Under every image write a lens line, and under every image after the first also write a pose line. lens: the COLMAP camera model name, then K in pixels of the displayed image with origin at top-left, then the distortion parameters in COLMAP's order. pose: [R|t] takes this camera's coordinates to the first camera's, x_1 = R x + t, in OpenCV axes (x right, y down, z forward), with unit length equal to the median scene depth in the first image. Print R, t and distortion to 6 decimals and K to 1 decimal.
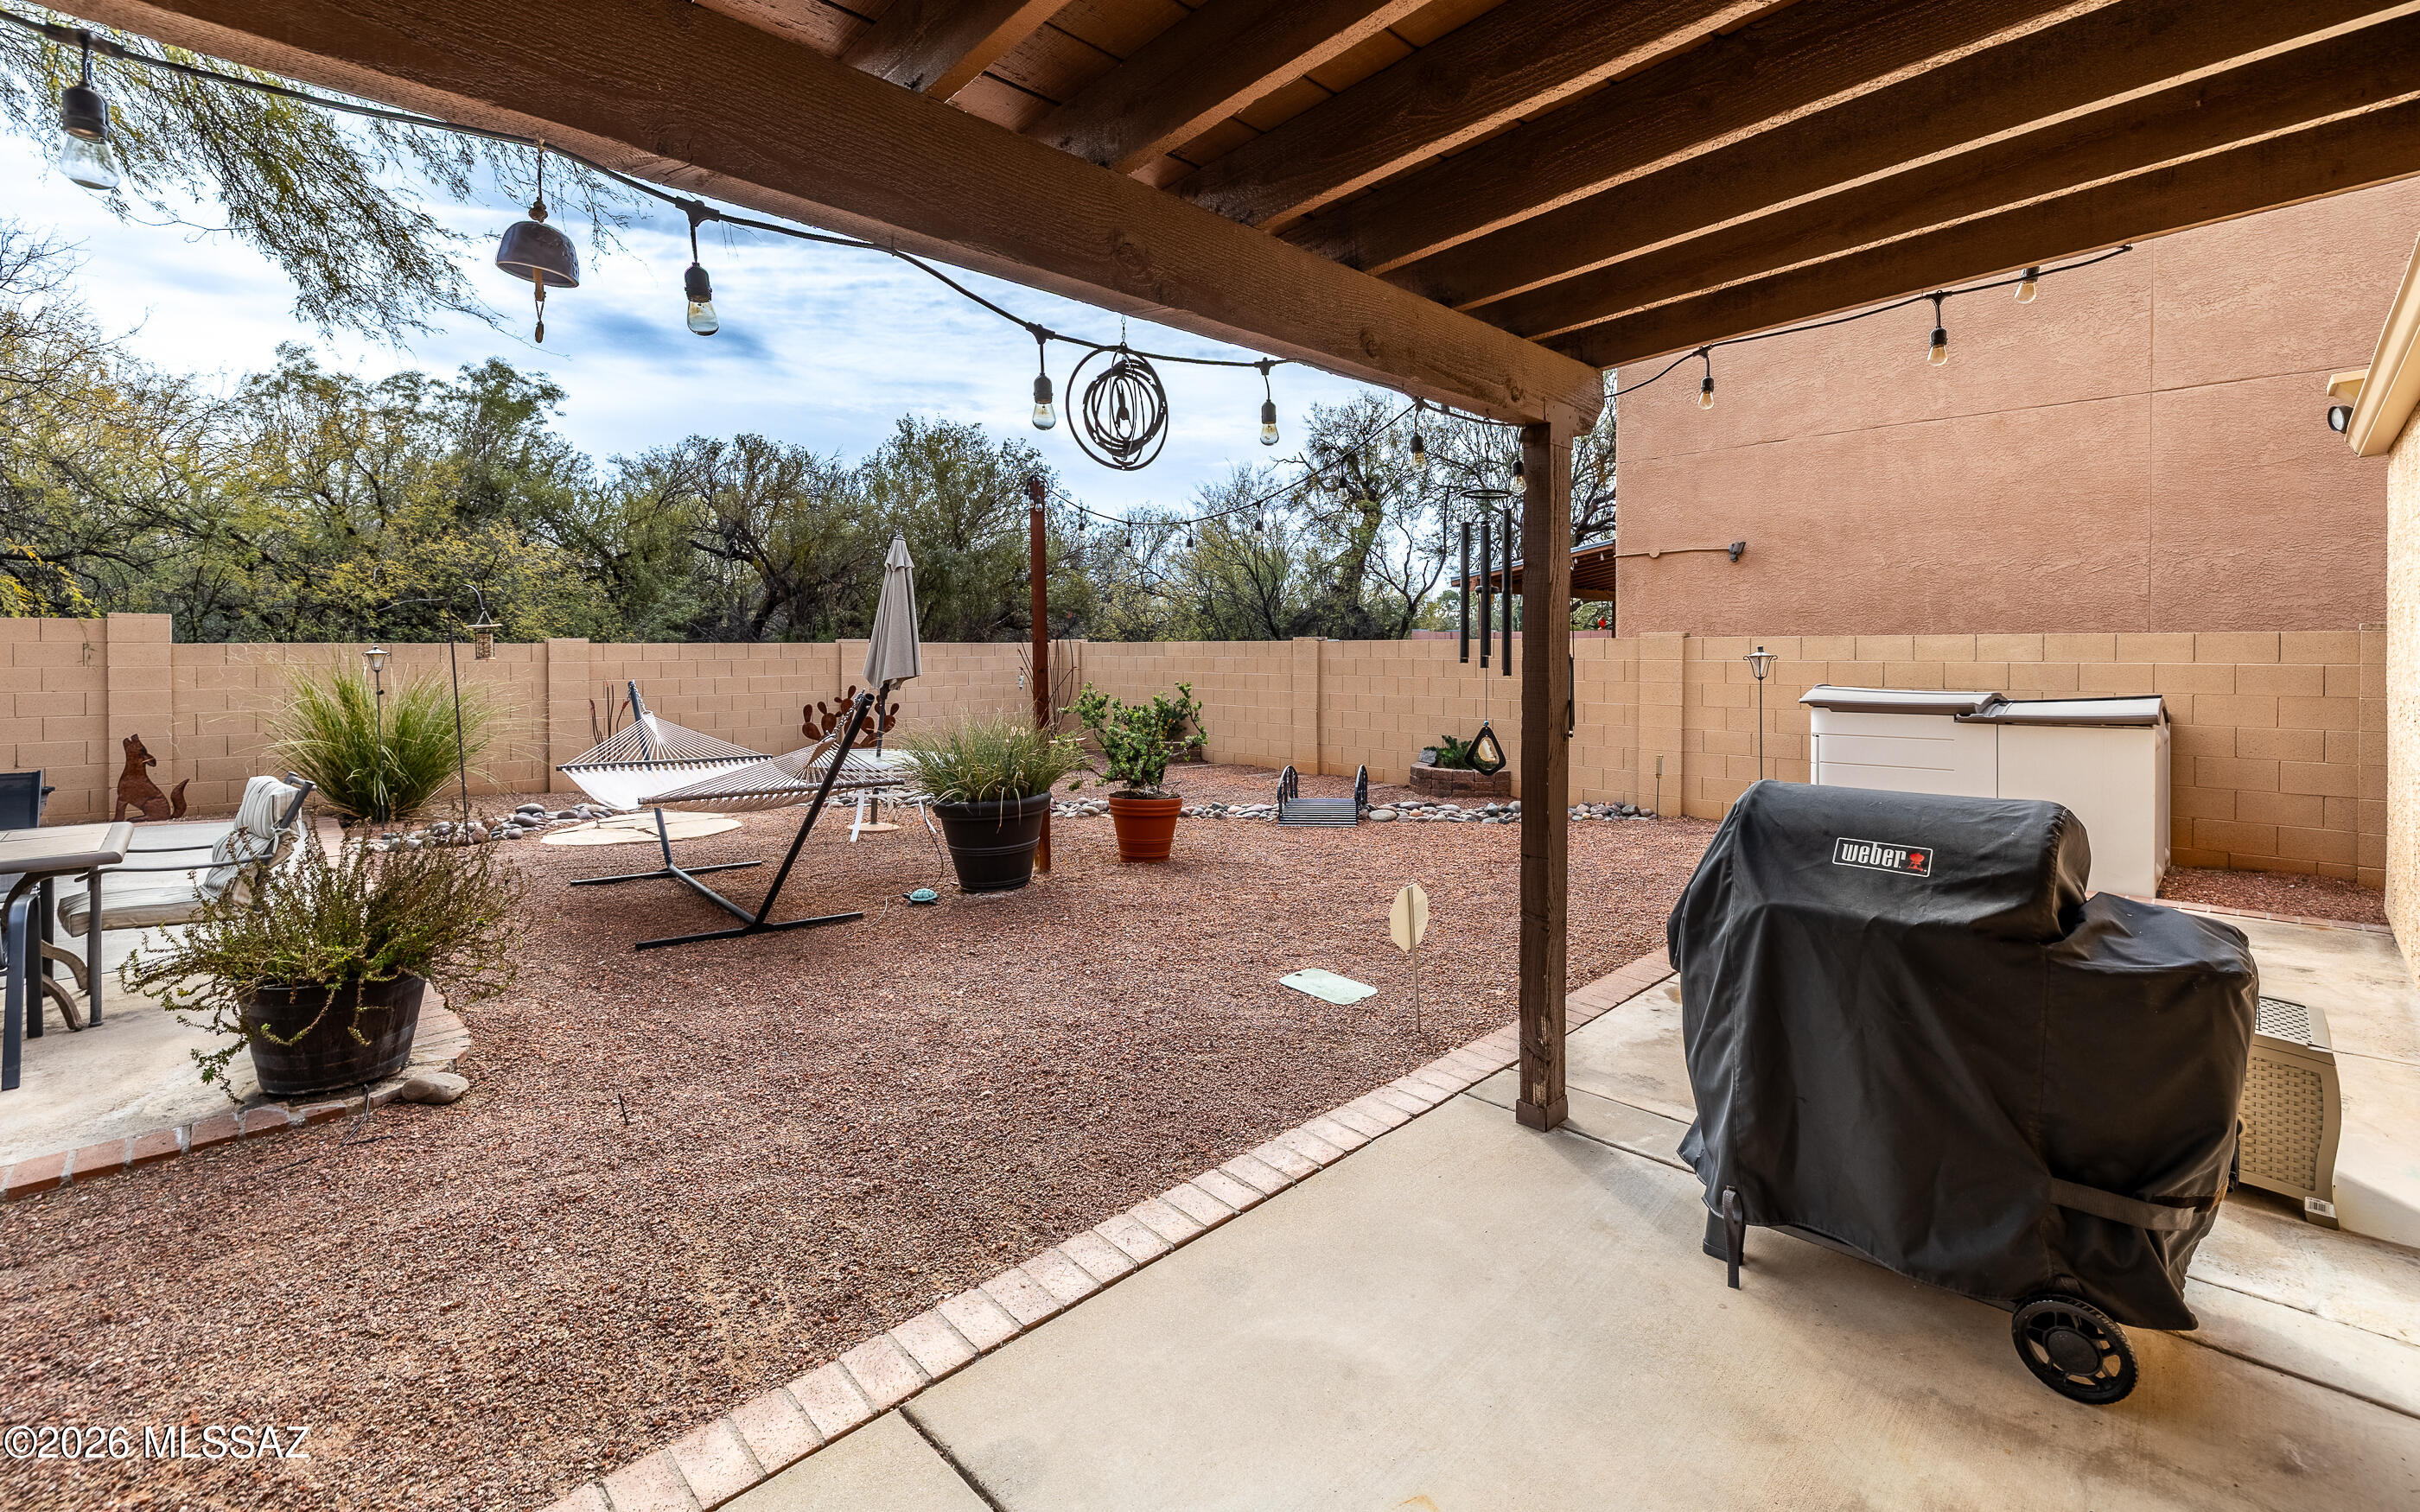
lens RADIAL K [[1024.1, 0, 1215.4], [0, 1024.1, 658.7], [0, 0, 1]] dist [-0.001018, -0.000136]
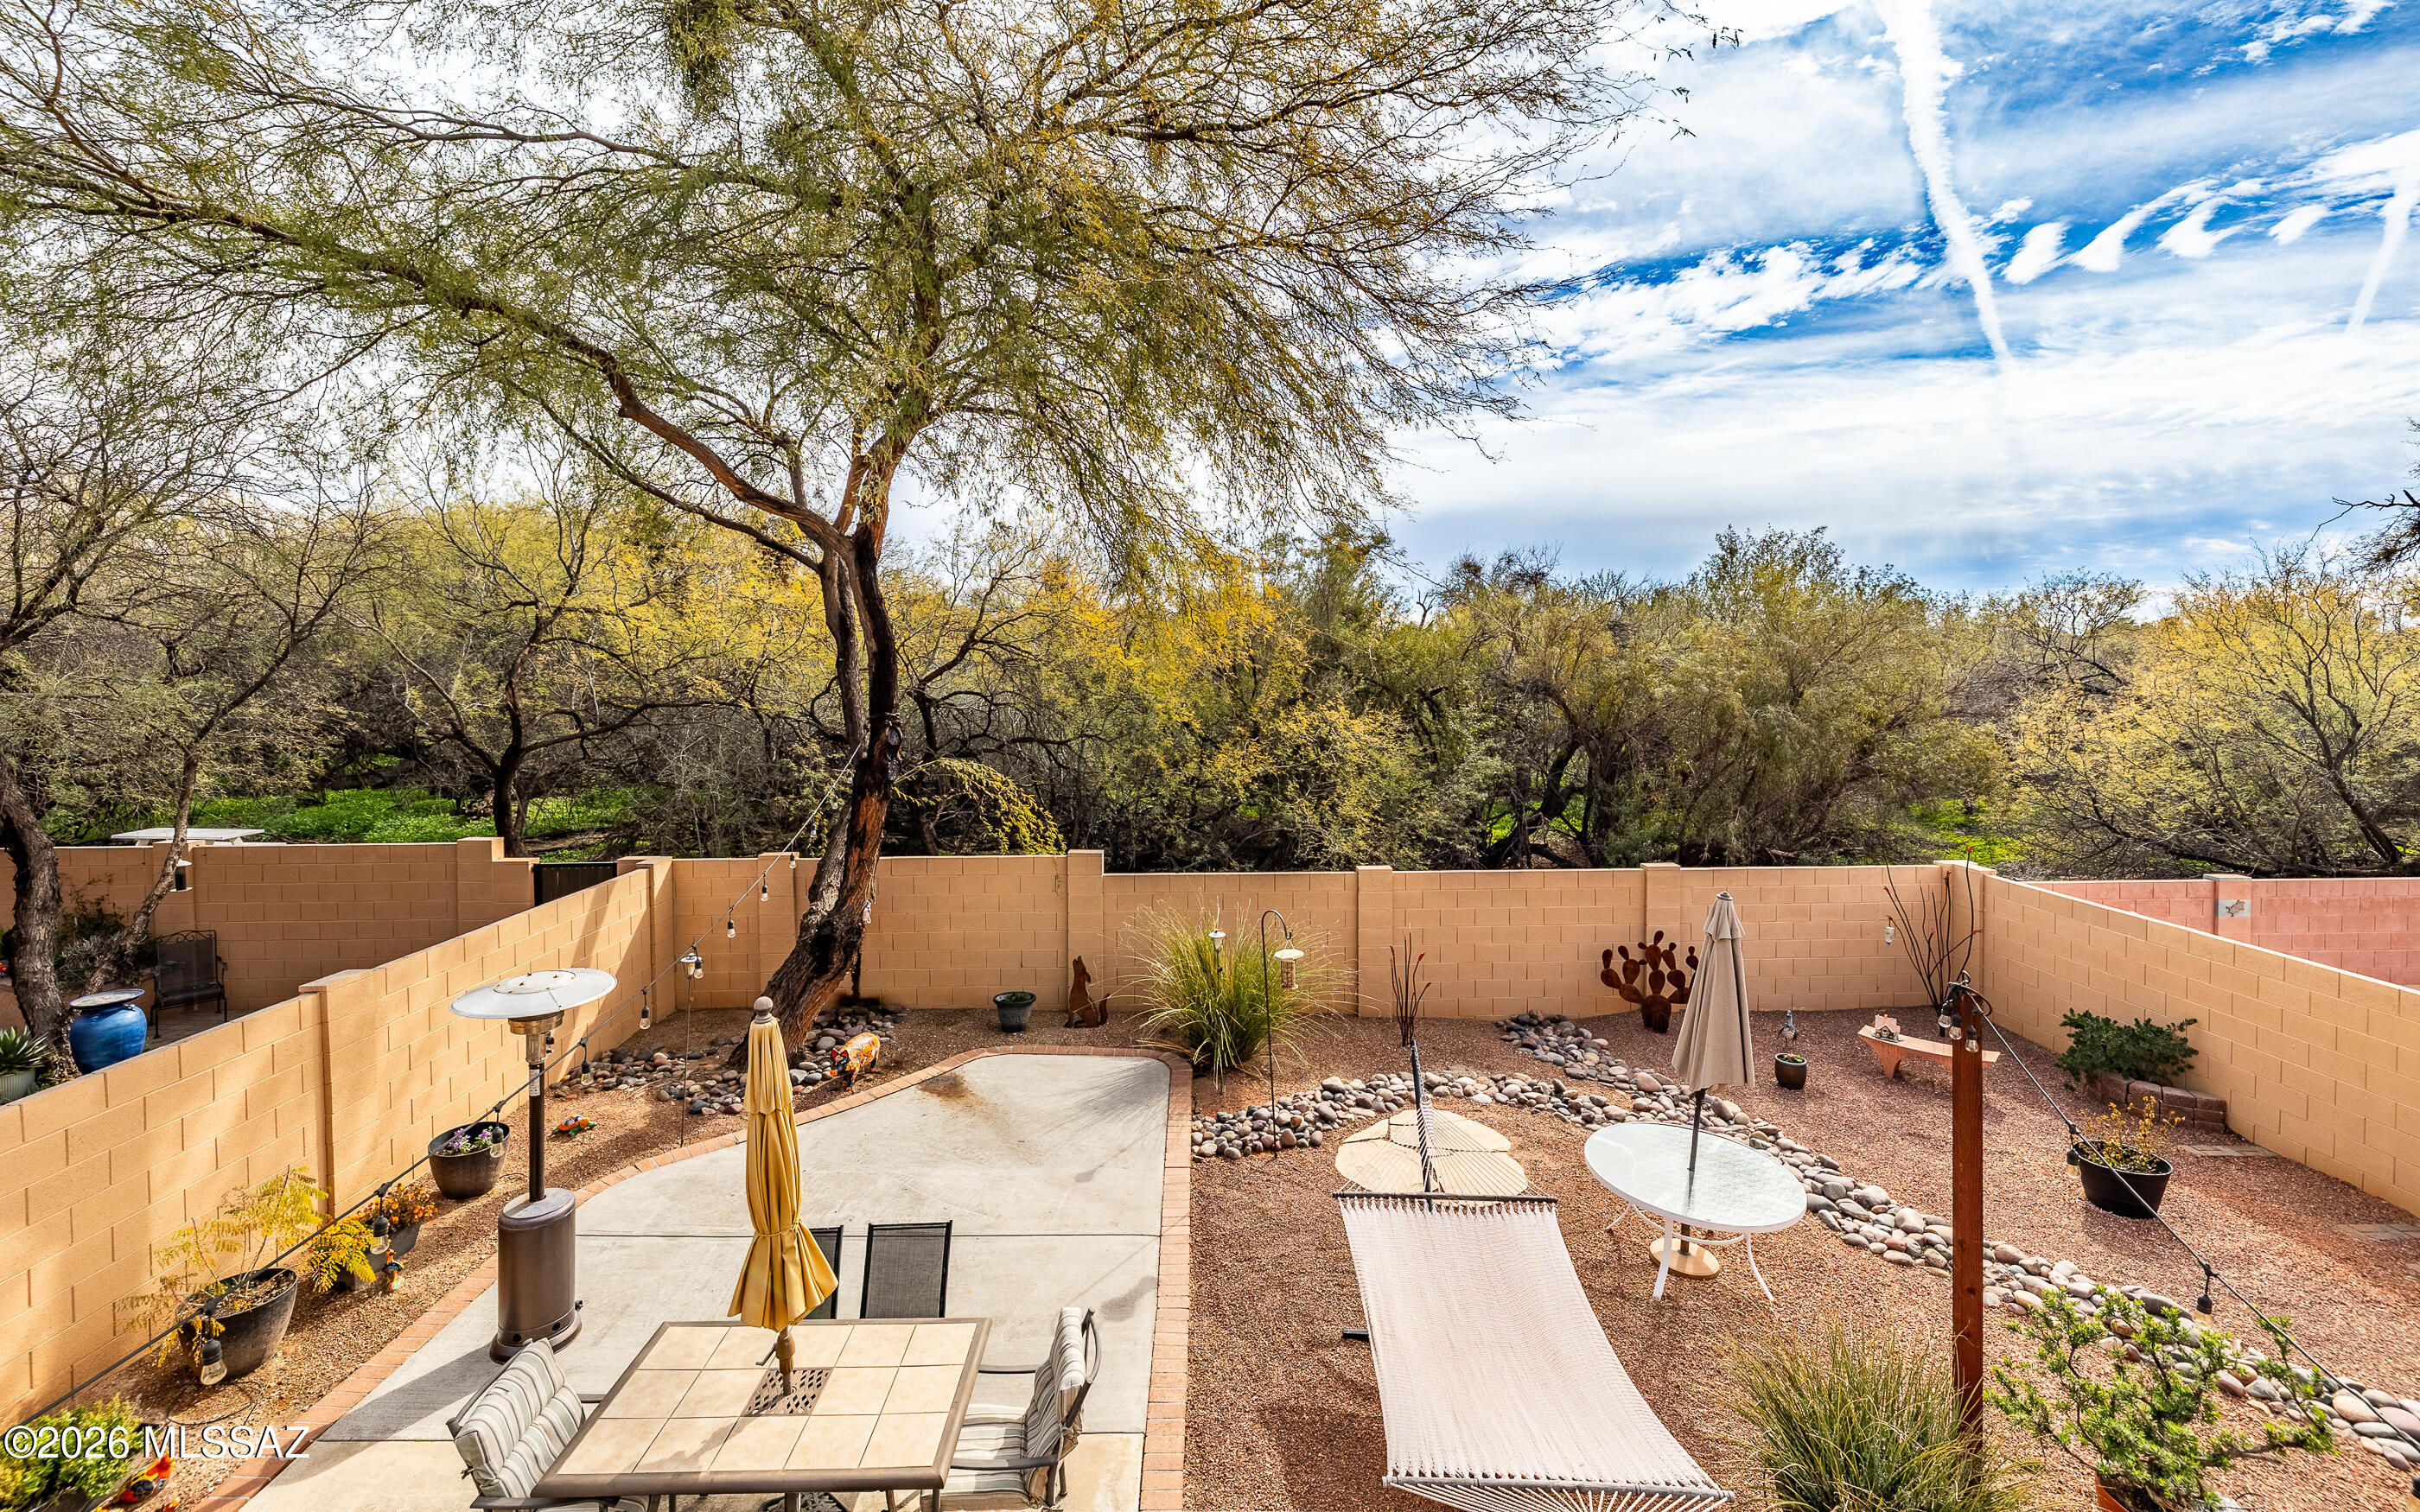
lens RADIAL K [[1024.1, 0, 1226.5], [0, 1024.1, 665.5], [0, 0, 1]] dist [-0.001018, -0.000136]
pose [[0.734950, 0.009190, -0.678059, -0.037489], [-0.003206, 0.999944, 0.010078, -0.180072], [0.678113, -0.005233, 0.734939, 0.113628]]
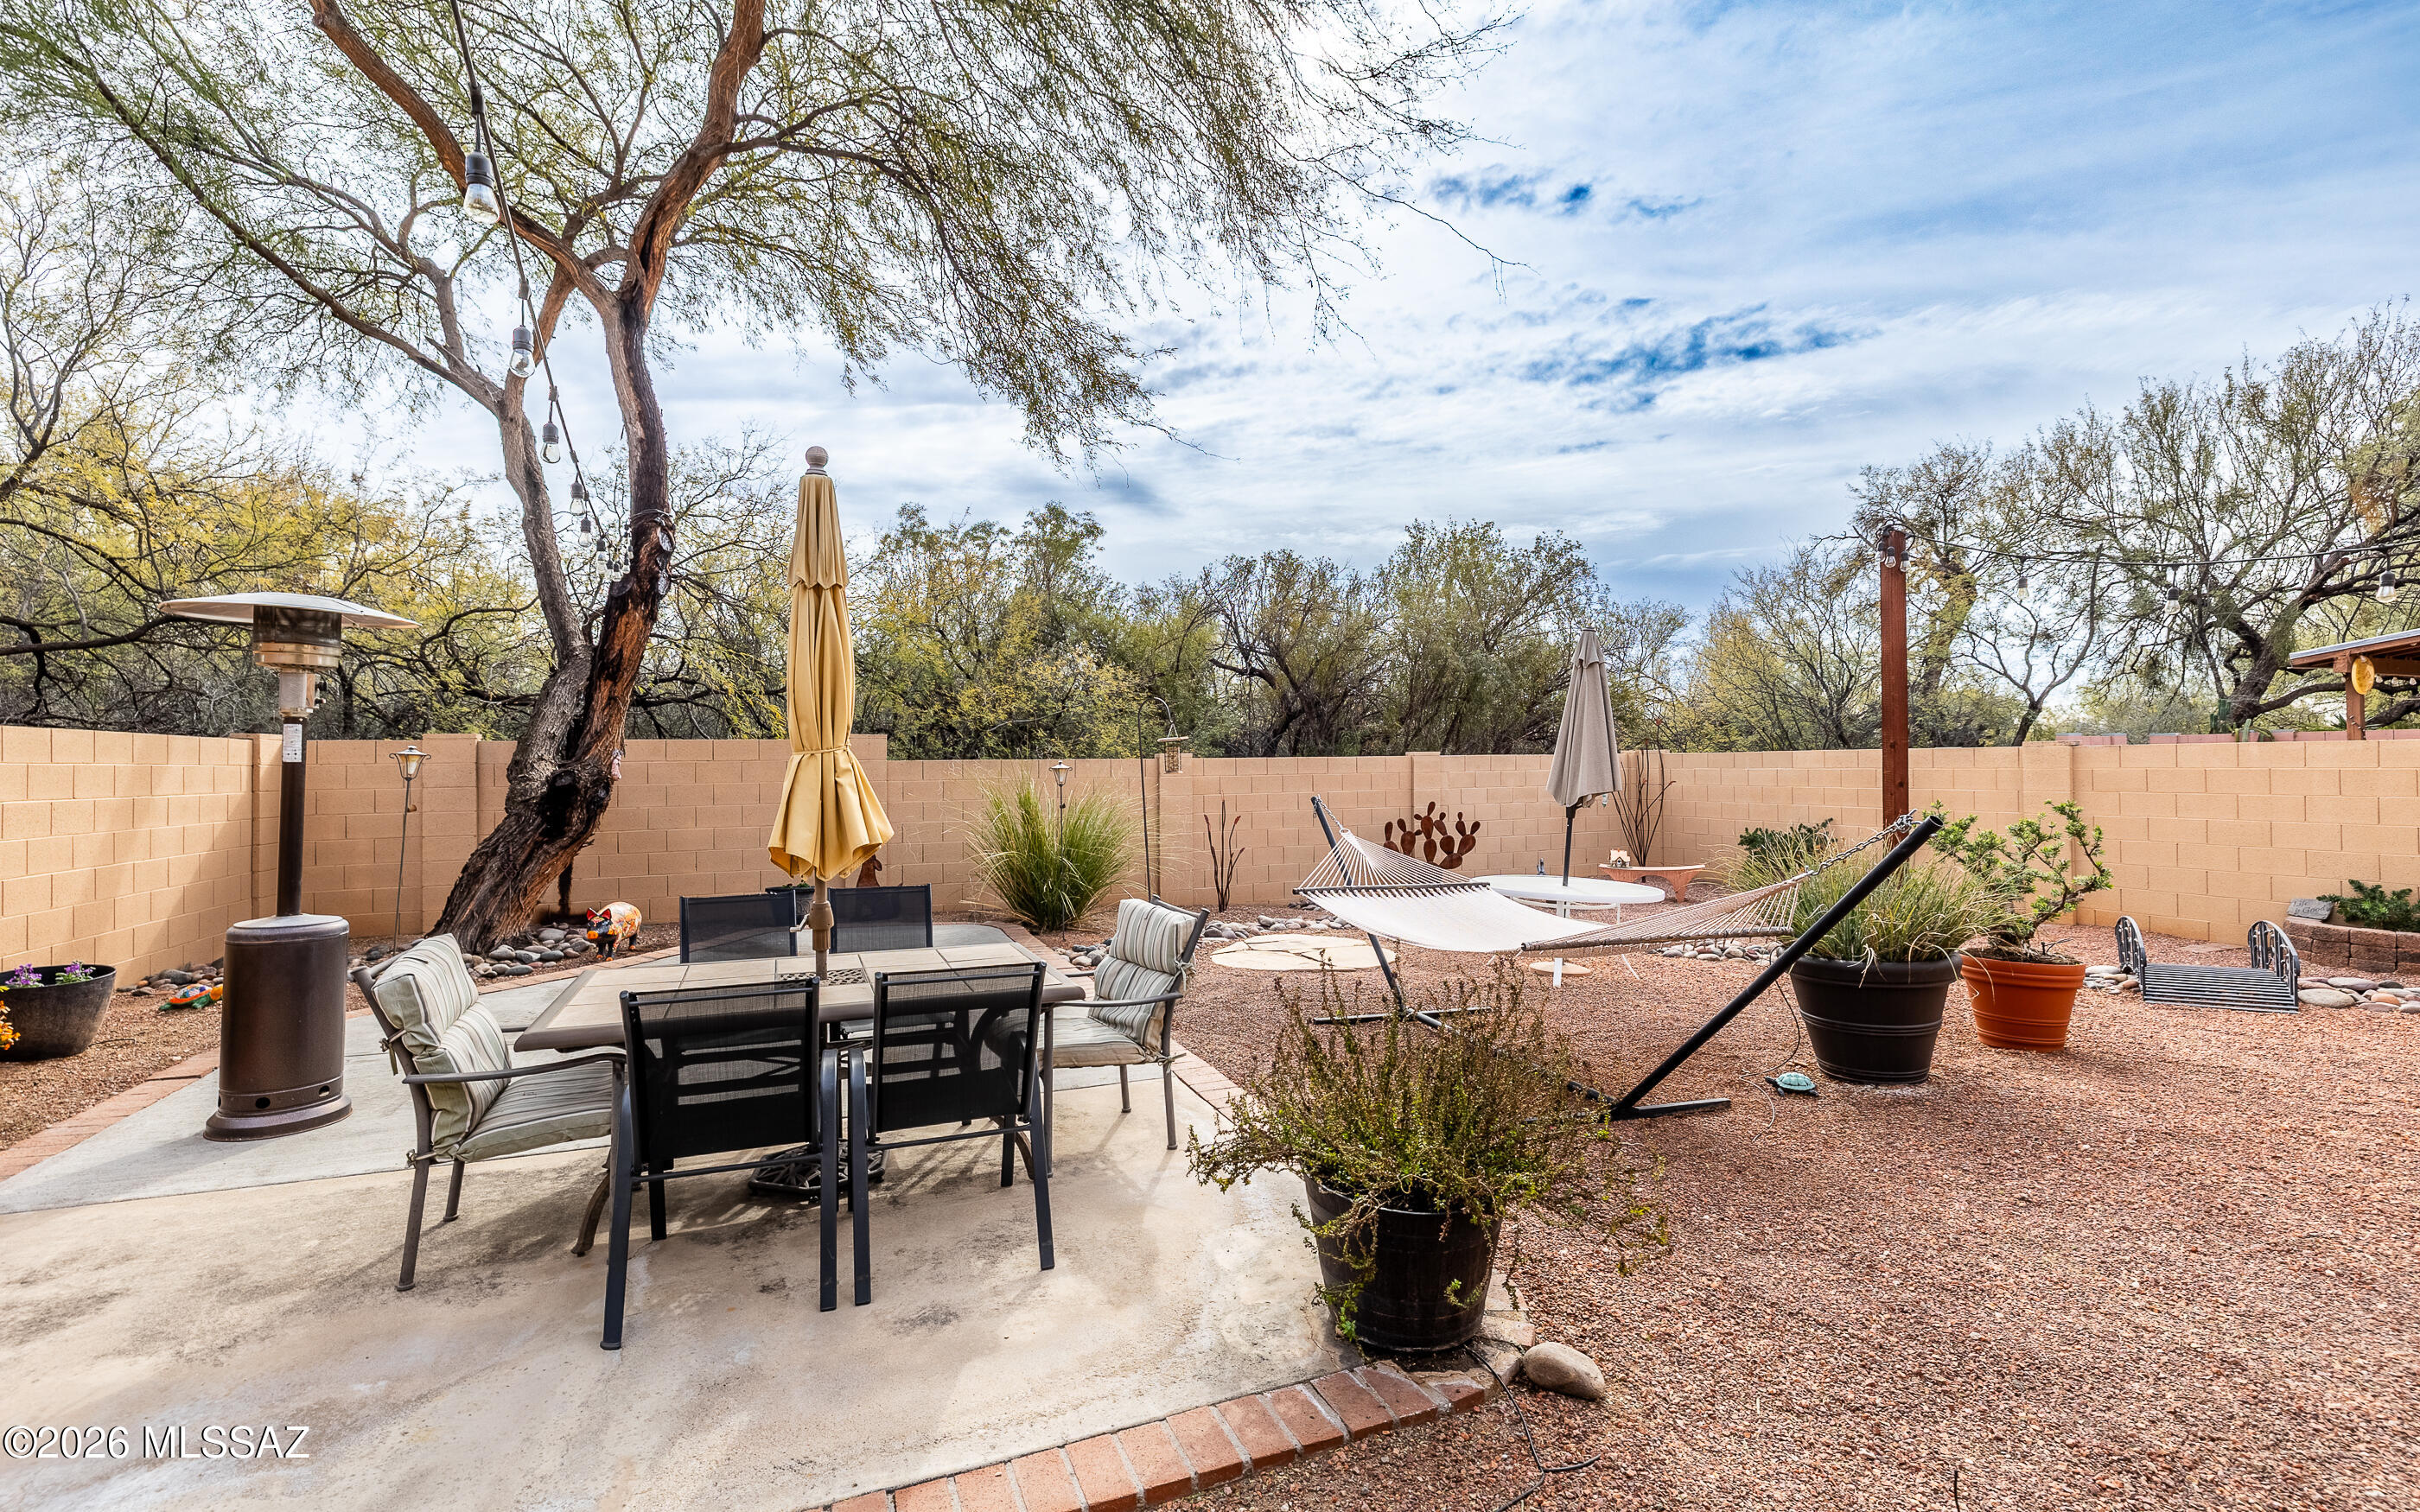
lens RADIAL K [[1024.1, 0, 1210.8], [0, 1024.1, 746.0], [0, 0, 1]] dist [-0.001018, -0.000136]
pose [[0.927828, -0.013754, -0.372755, -0.172240], [0.003262, 0.999581, -0.028763, 0.001549], [0.372994, 0.025471, 0.927484, 0.057268]]
